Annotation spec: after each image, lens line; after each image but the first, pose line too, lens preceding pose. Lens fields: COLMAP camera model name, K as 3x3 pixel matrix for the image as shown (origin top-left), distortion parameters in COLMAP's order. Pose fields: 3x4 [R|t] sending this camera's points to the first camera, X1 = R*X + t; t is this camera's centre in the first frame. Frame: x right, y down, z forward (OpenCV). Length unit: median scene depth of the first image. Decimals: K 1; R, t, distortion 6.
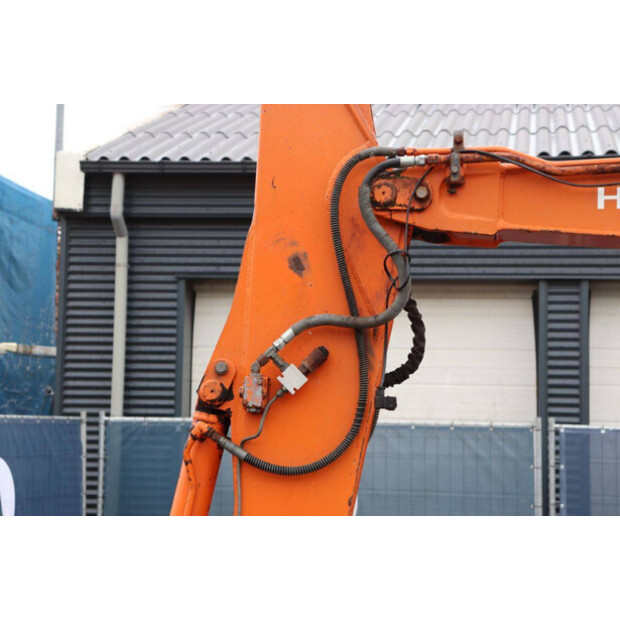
lens RADIAL K [[1459.6, 0, 310.0], [0, 1459.6, 310.0], [0, 0, 1]] dist [0.378958, 0.512178]
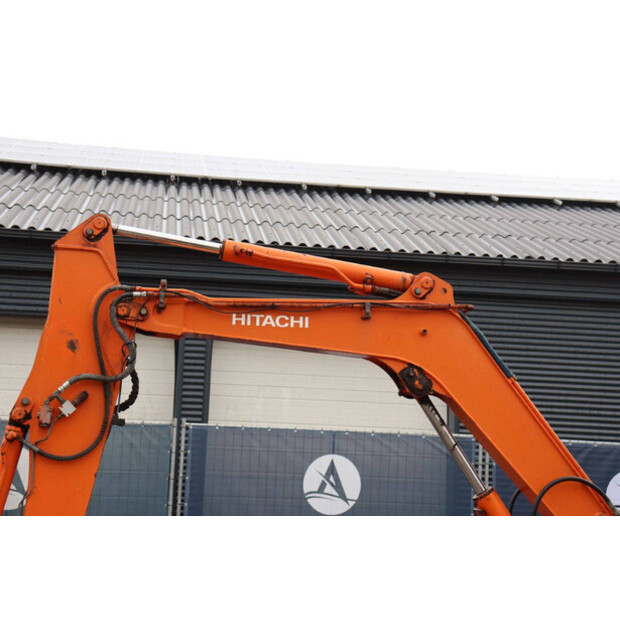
lens RADIAL K [[1173.0, 0, 310.0], [0, 1173.0, 310.0], [0, 0, 1]] dist [0.267227, 0.148487]
pose [[0.960995, 0.047290, 0.272493, -0.129923], [-0.044267, 0.998871, -0.017234, -0.063507], [-0.273001, 0.004499, 0.962003, -0.516691]]
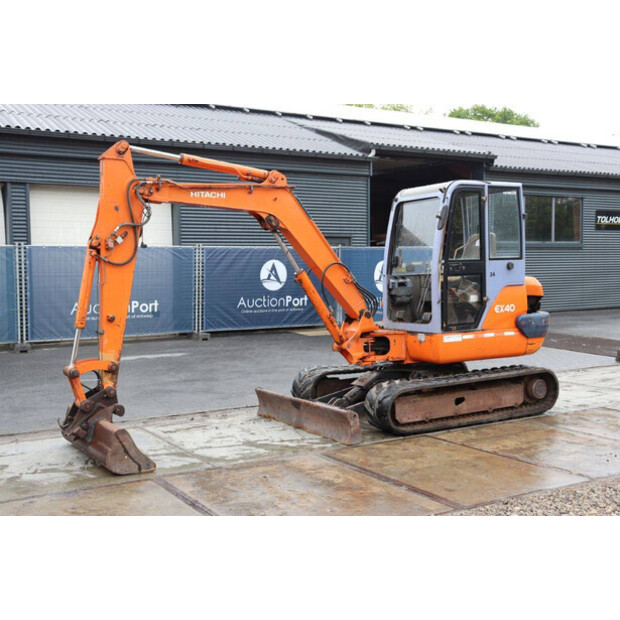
lens RADIAL K [[767.1, 0, 310.0], [0, 767.1, 310.0], [0, 0, 1]] dist [0.004540, 0.006722]
pose [[0.769947, -0.068695, 0.634399, -0.875497], [-0.040415, 0.986943, 0.155920, -0.099834], [-0.636827, -0.145689, 0.757117, -0.804748]]
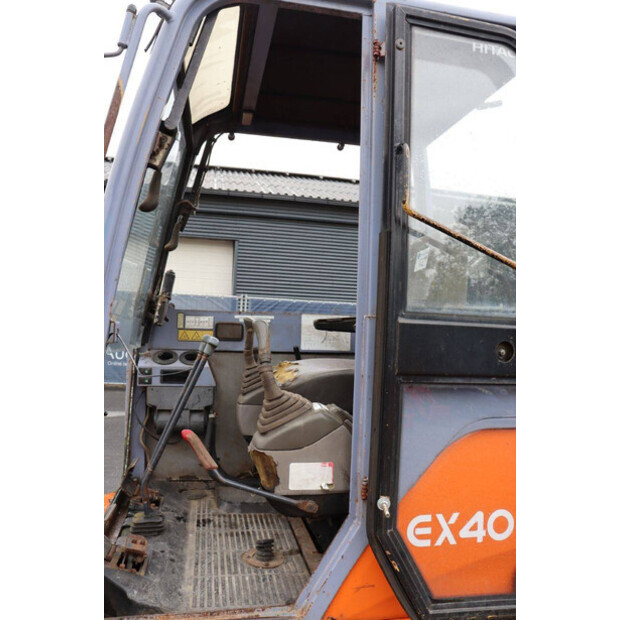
lens RADIAL K [[500.5, 0, 310.0], [0, 500.5, 310.0], [0, 0, 1]] dist [-0.005473, -0.001619]
pose [[0.934824, 0.036305, 0.353250, 0.855581], [-0.071520, 0.993625, 0.087147, 0.059255], [-0.347834, -0.106731, 0.931461, 0.324488]]
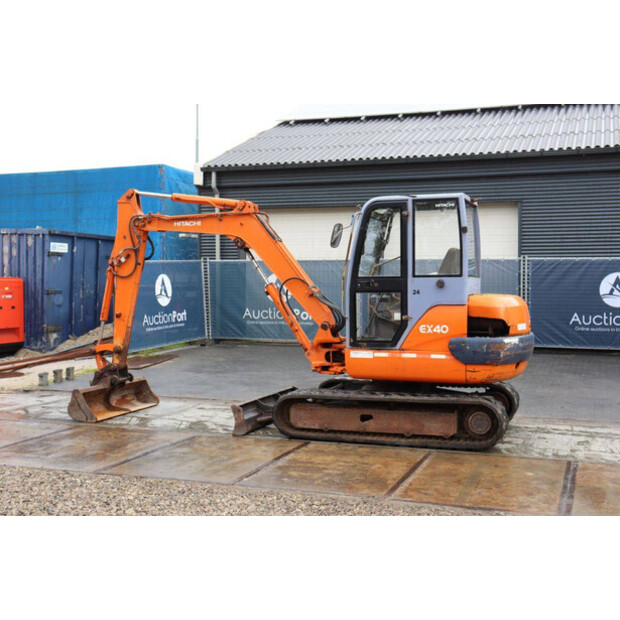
lens RADIAL K [[813.3, 0, 310.0], [0, 813.3, 310.0], [0, 0, 1]] dist [0.077963, -0.002992]
pose [[0.981471, -0.013029, -0.191166, 1.184921], [0.040807, 0.989011, 0.142100, -0.161101], [0.187214, -0.147268, 0.971217, -1.723643]]
